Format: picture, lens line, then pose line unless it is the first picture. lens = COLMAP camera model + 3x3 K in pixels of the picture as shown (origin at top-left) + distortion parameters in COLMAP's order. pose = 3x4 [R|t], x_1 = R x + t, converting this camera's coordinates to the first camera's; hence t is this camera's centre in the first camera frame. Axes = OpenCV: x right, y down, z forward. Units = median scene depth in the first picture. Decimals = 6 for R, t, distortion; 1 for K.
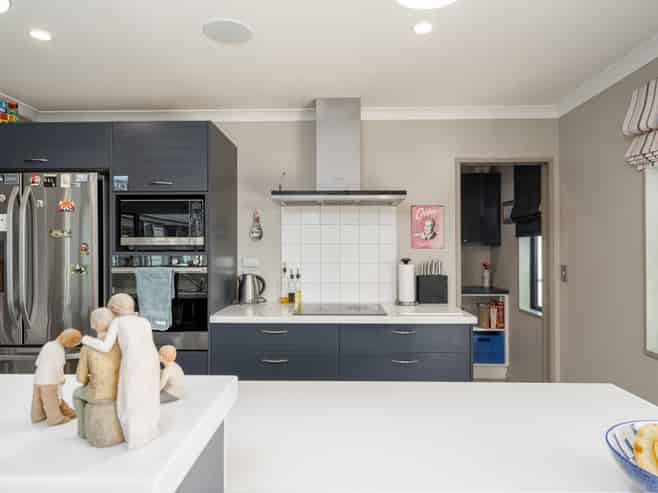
lens RADIAL K [[426.0, 0, 329.0], [0, 426.0, 246.5], [0, 0, 1]] dist [0.003978, 0.001419]
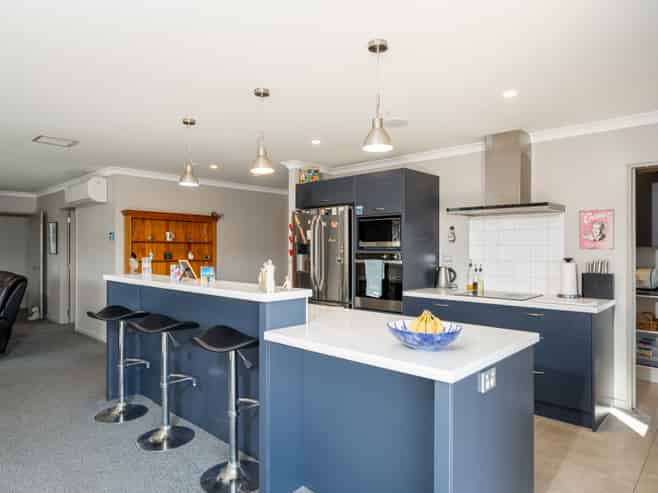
lens RADIAL K [[426.0, 0, 329.0], [0, 426.0, 246.5], [0, 0, 1]] dist [0.003978, 0.001419]
pose [[0.744409, 0.000027, -0.667723, 0.464330], [0.000730, 0.999999, 0.000855, -0.003878], [0.667723, -0.001124, 0.744409, -0.294029]]
